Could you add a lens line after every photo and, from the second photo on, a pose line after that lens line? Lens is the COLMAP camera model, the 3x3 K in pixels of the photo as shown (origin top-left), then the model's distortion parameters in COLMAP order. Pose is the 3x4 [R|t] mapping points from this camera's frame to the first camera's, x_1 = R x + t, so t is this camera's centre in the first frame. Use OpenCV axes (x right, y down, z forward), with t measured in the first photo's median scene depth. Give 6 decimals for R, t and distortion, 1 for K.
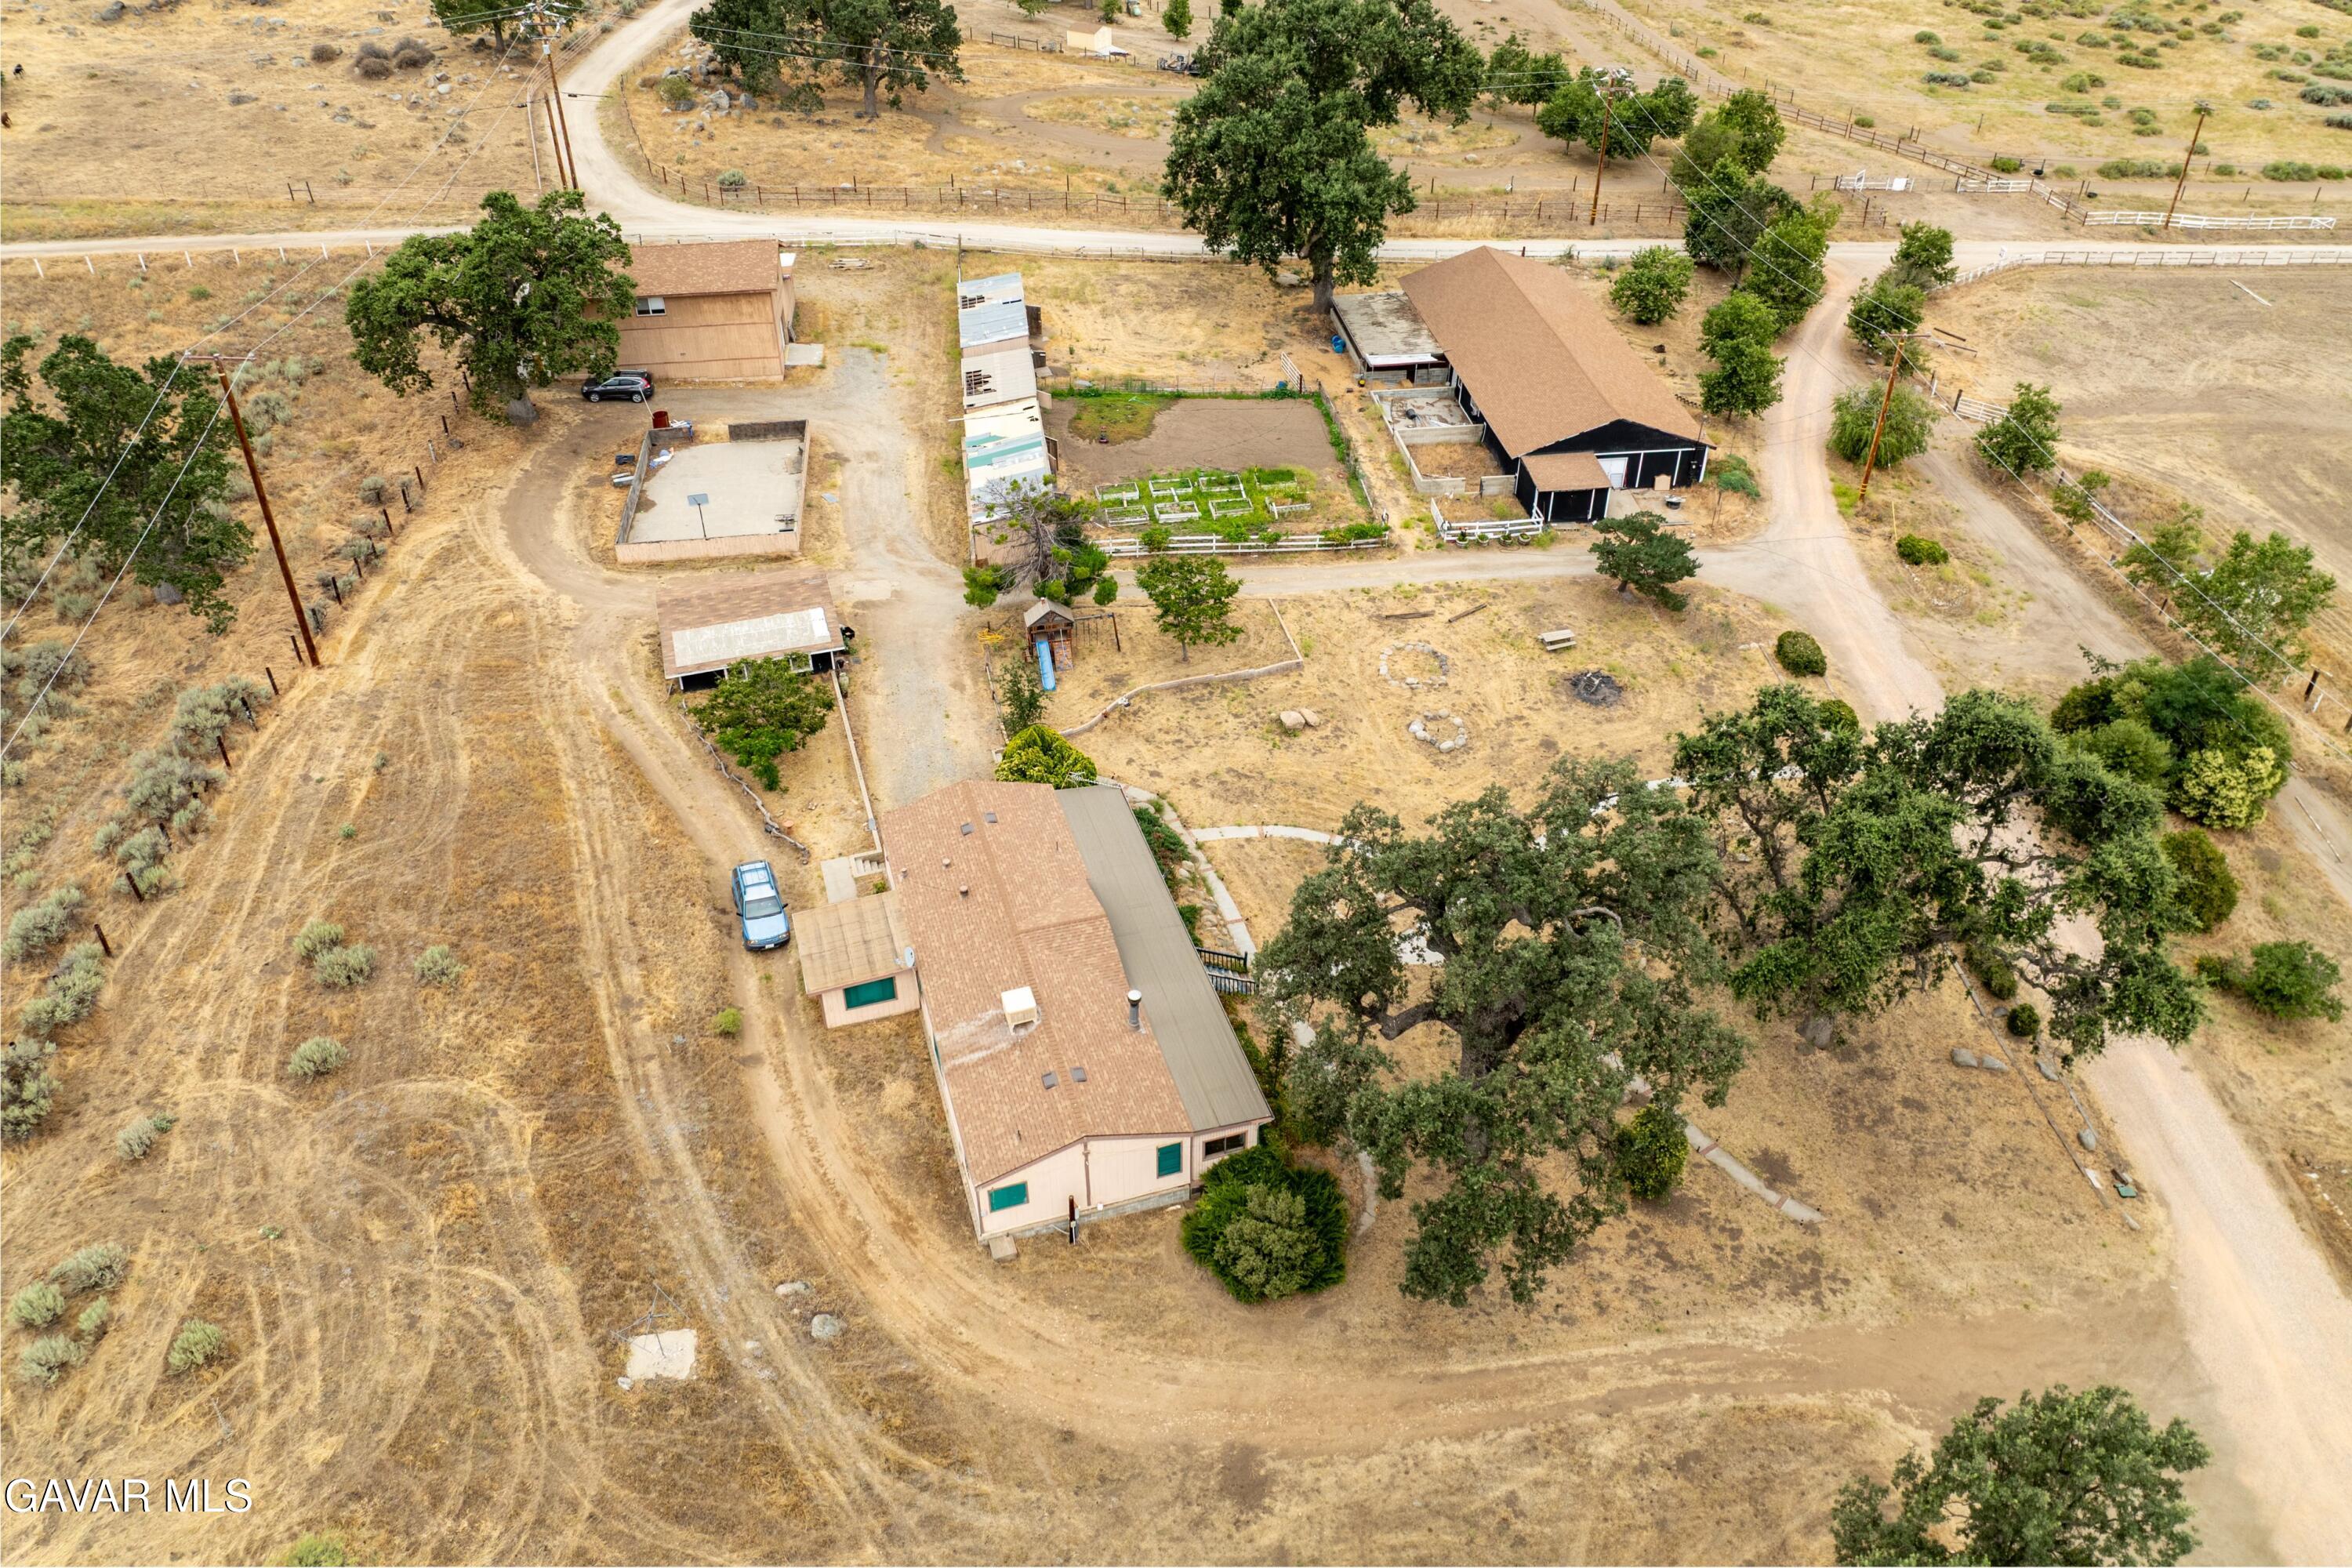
lens RADIAL K [[1658.1, 0, 1172.7], [0, 1658.1, 693.5], [0, 0, 1]] dist [-0.035399, -0.000782]
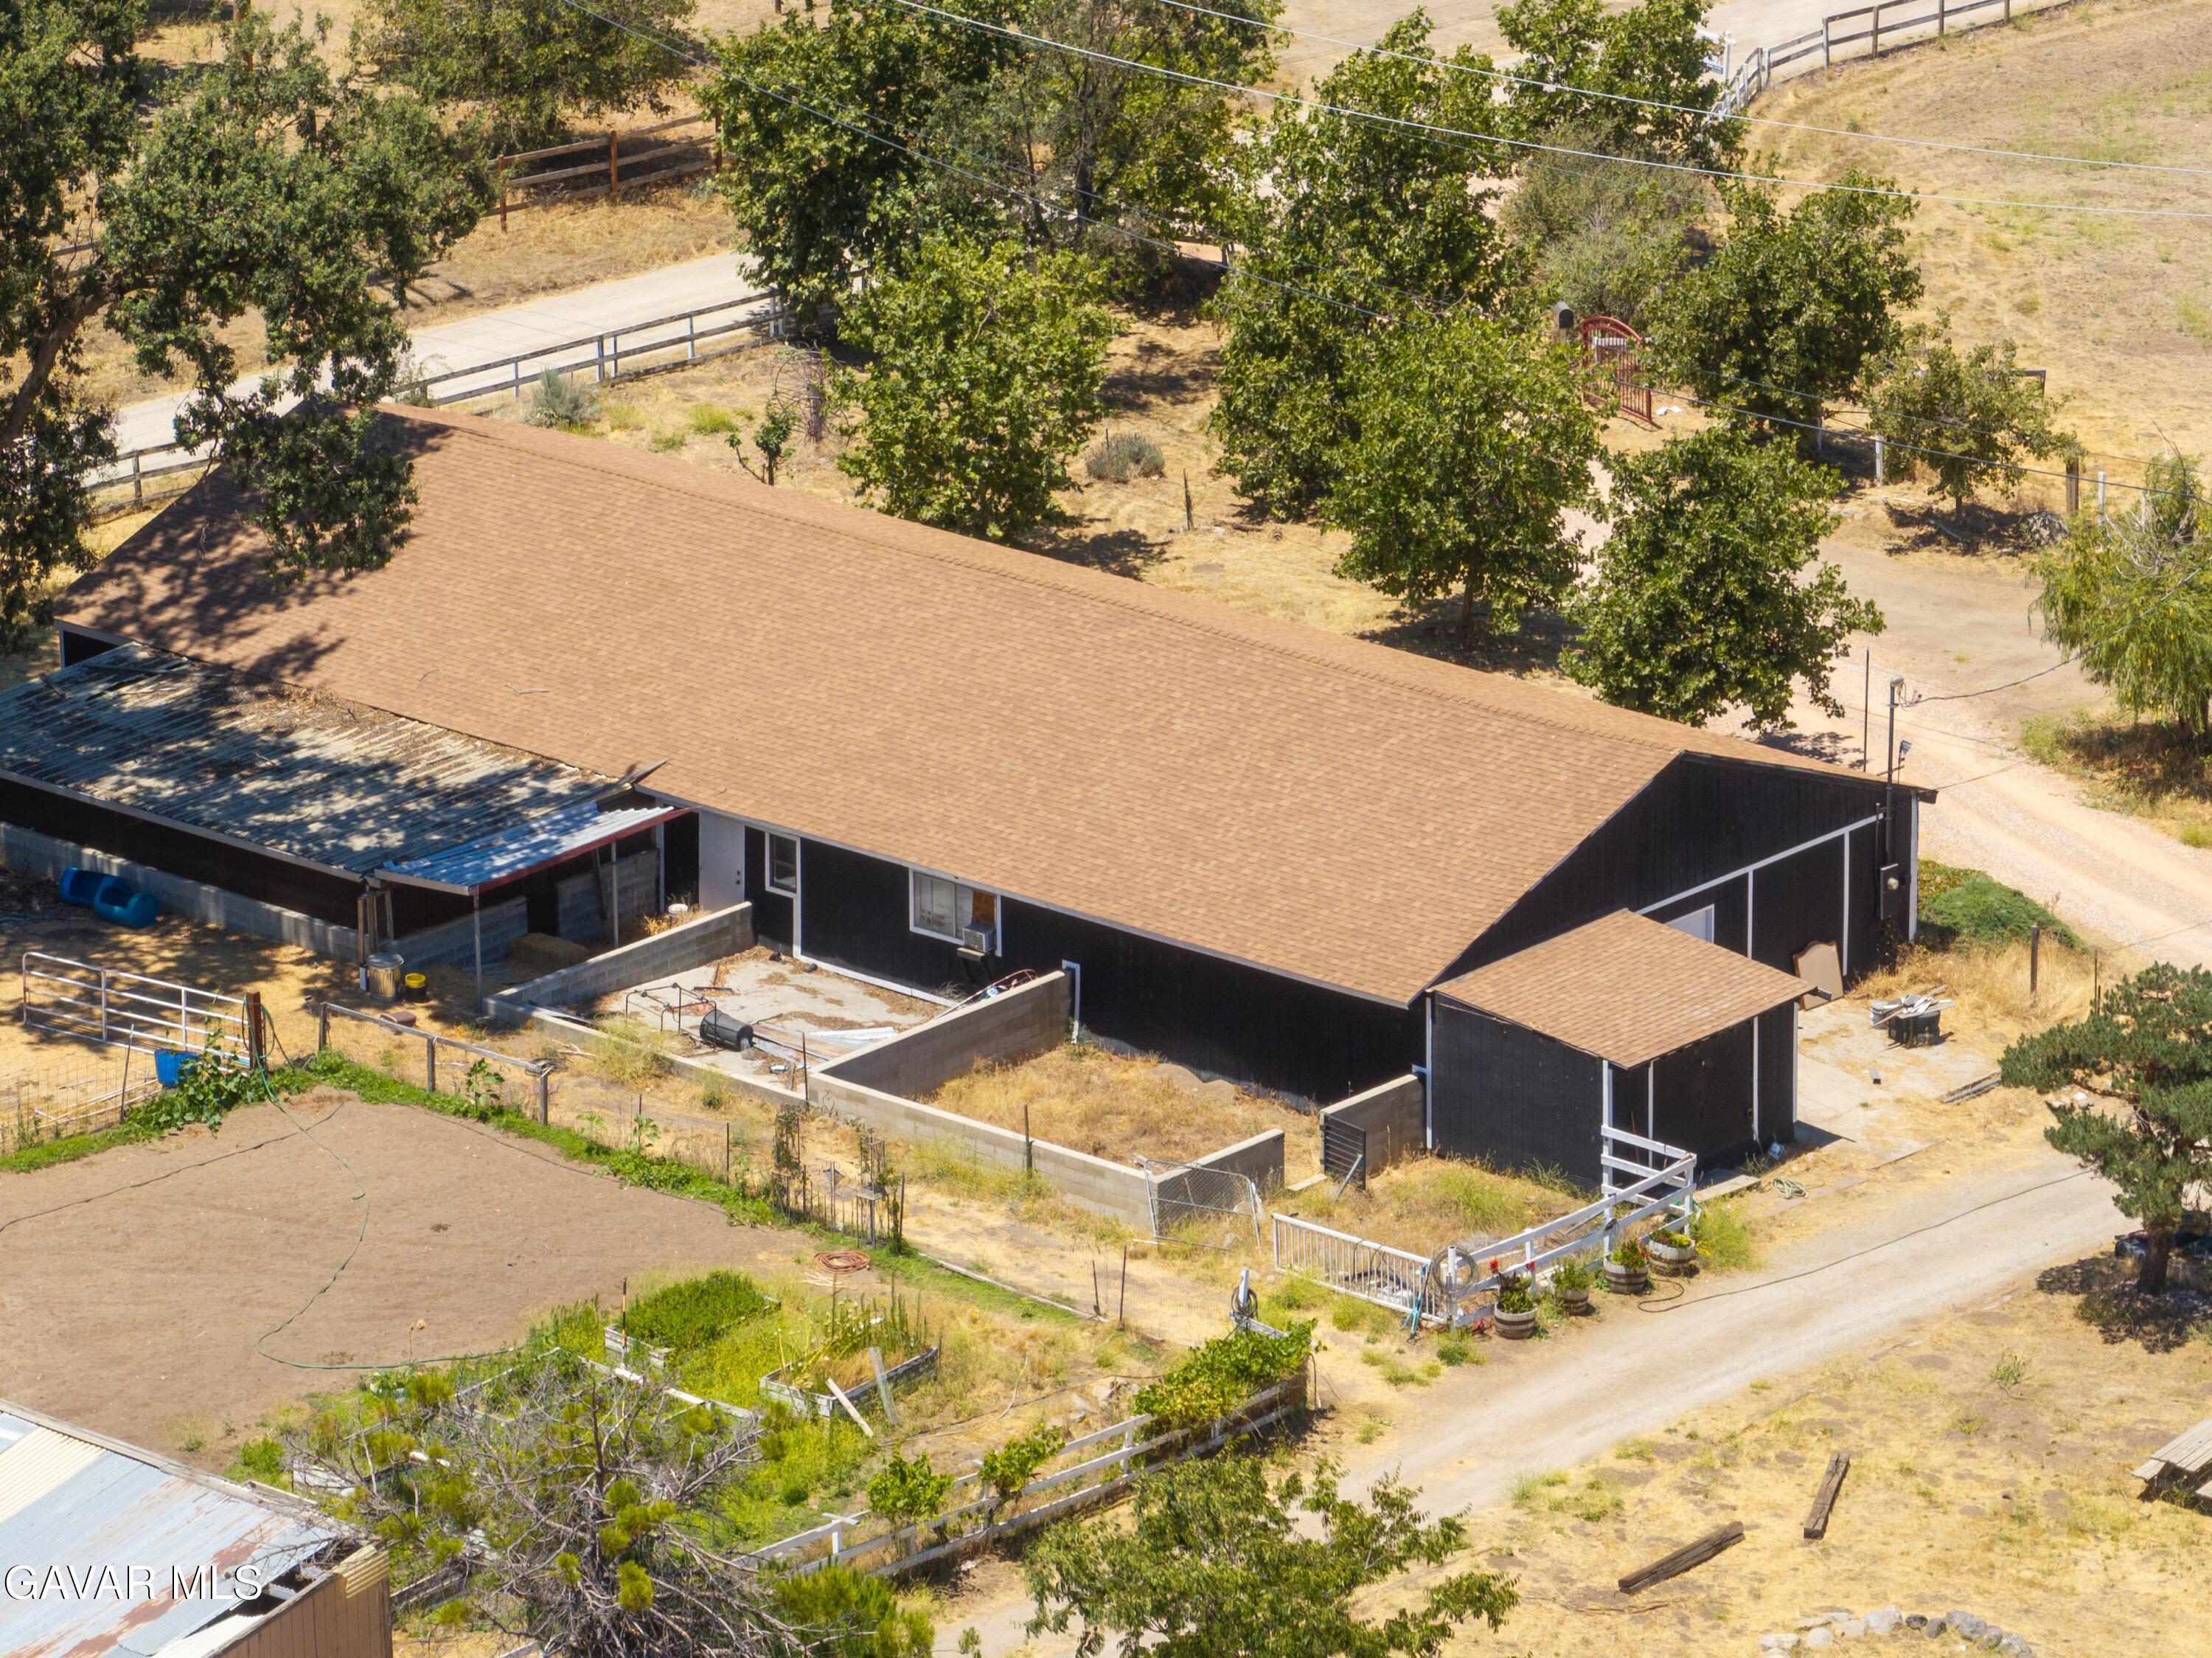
lens RADIAL K [[10651.3, 0, 1106.0], [0, 10651.3, 829.0], [0, 0, 1]] dist [0.055880, 7.320818]
pose [[0.750971, -0.222667, 0.621661, -0.832415], [0.384116, 0.913068, -0.136972, 0.035725], [-0.537120, 0.341651, 0.771217, -0.219480]]
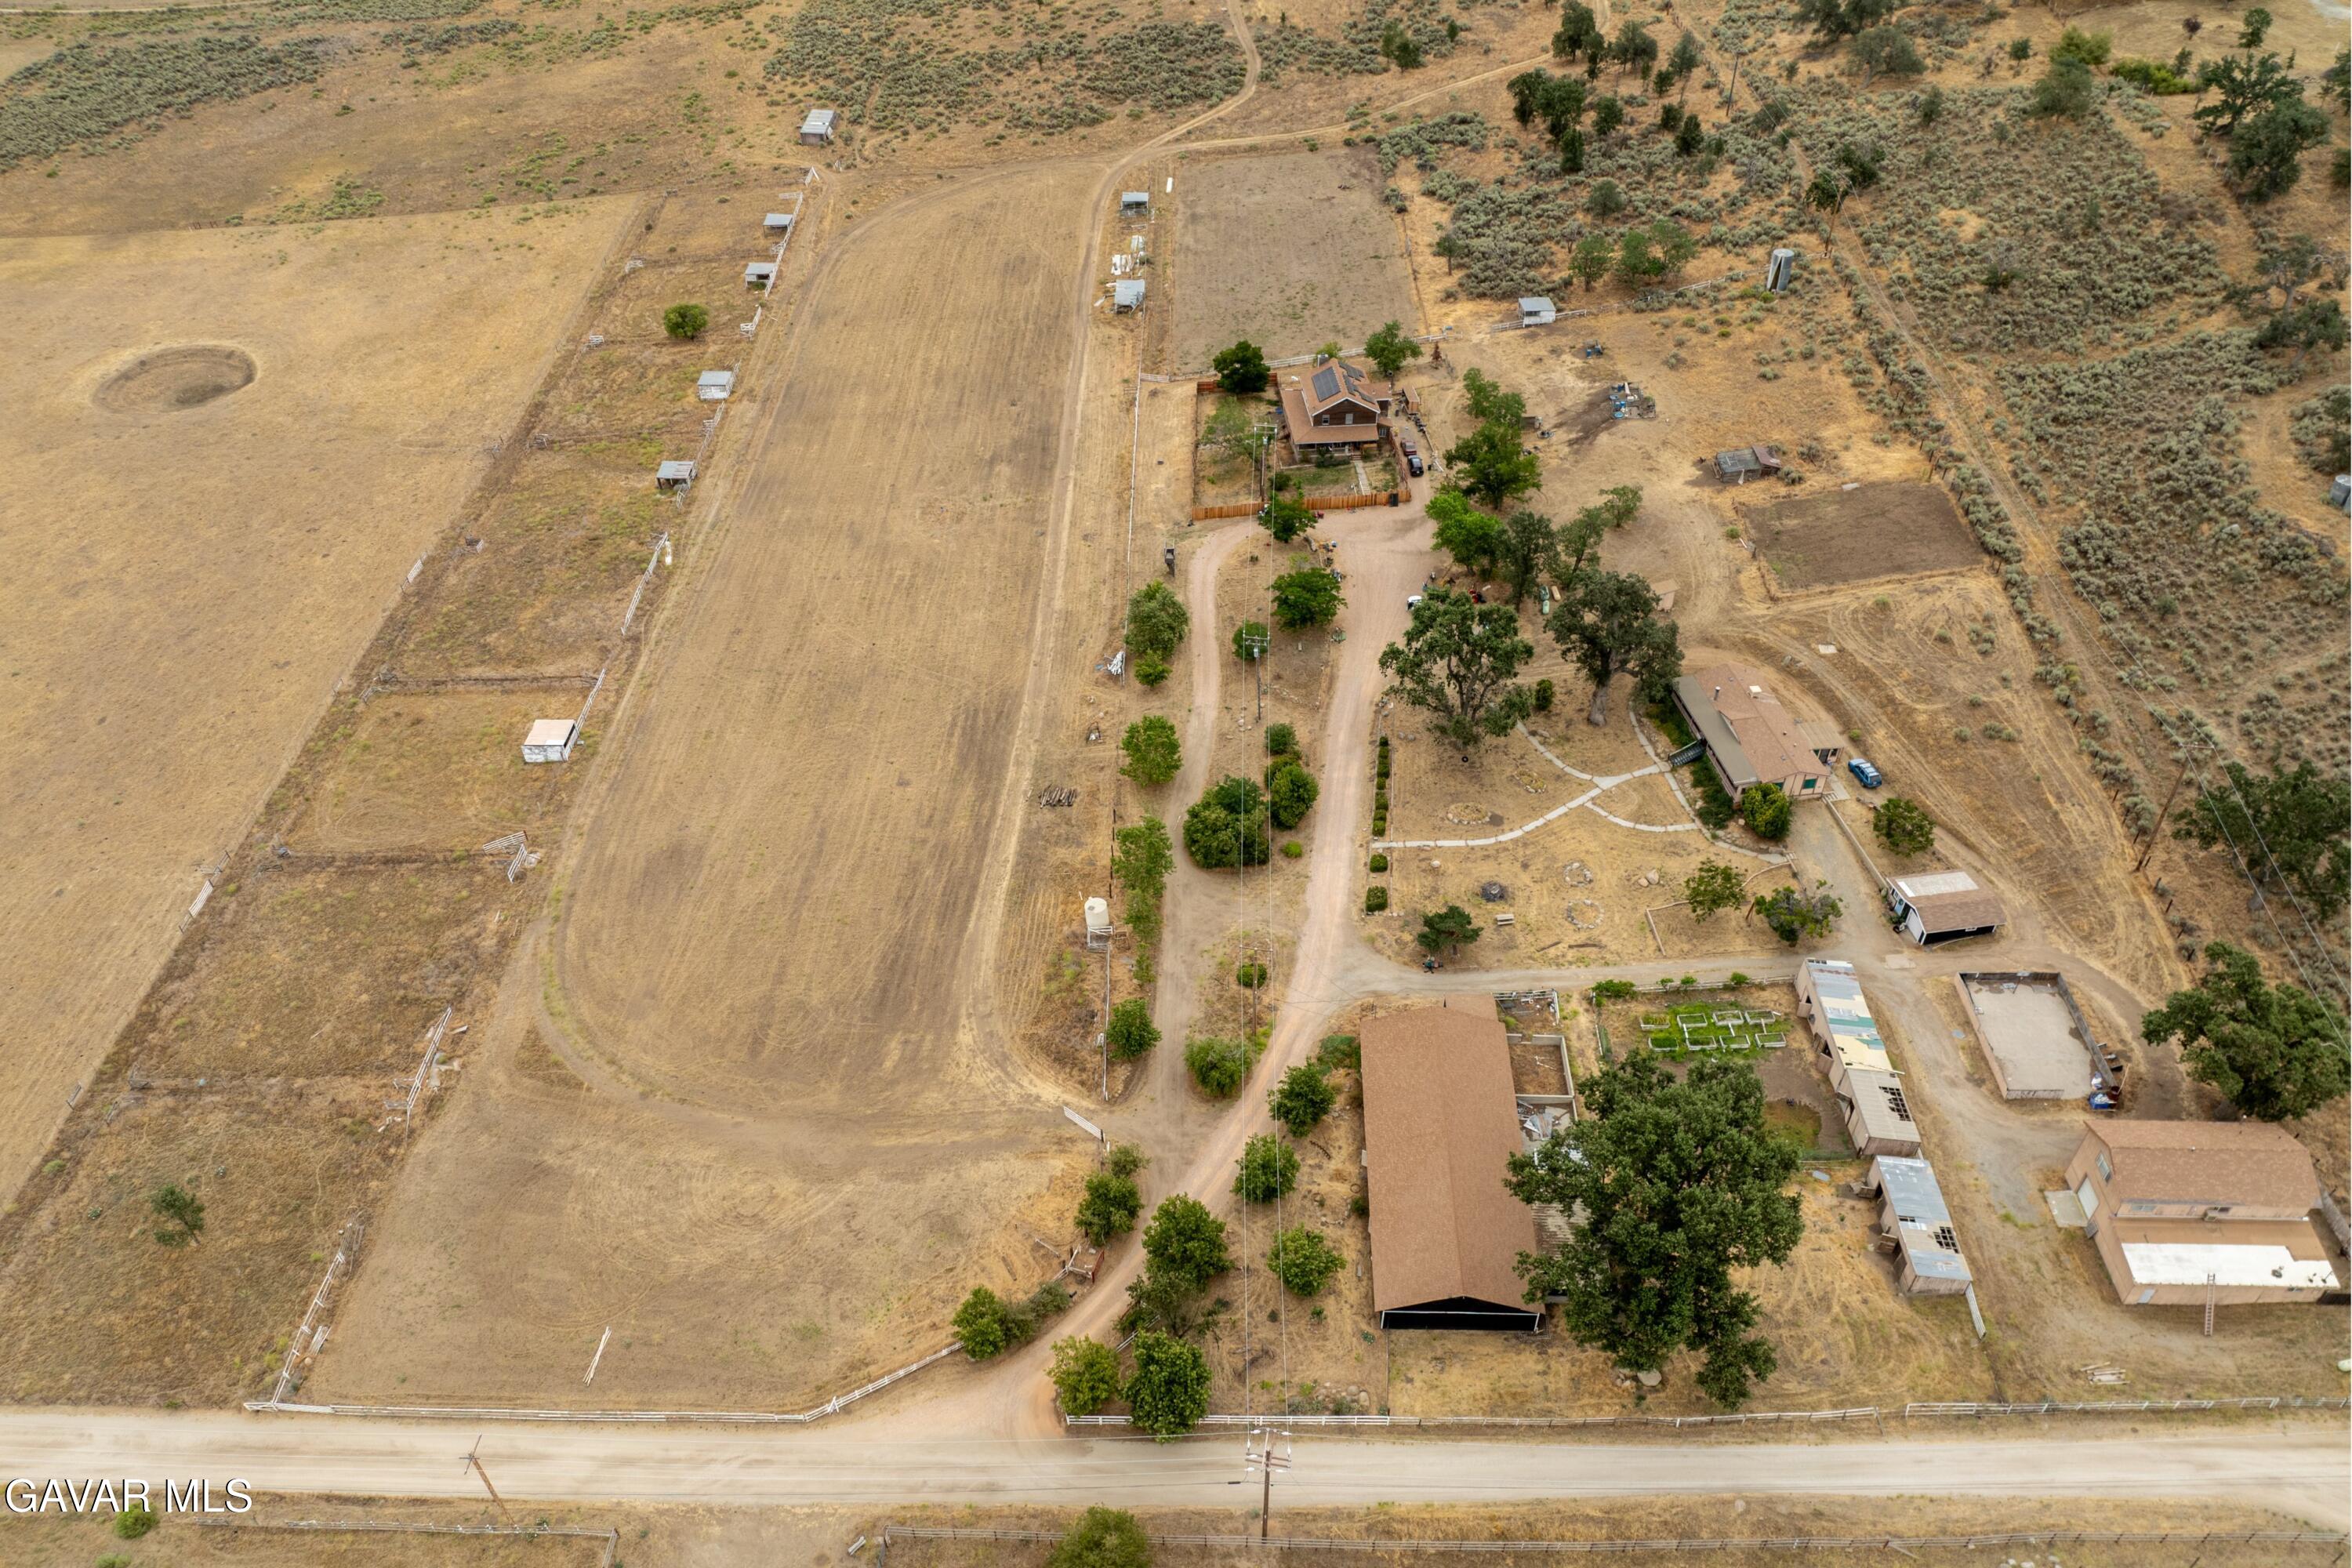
lens RADIAL K [[1672.9, 0, 1178.7], [0, 1672.9, 845.0], [0, 0, 1]] dist [-0.036246, -0.000908]
pose [[-0.987111, -0.090192, 0.132205, 0.316479], [0.107158, 0.241089, 0.964569, -1.703817], [-0.118870, 0.966303, -0.228317, 1.247616]]
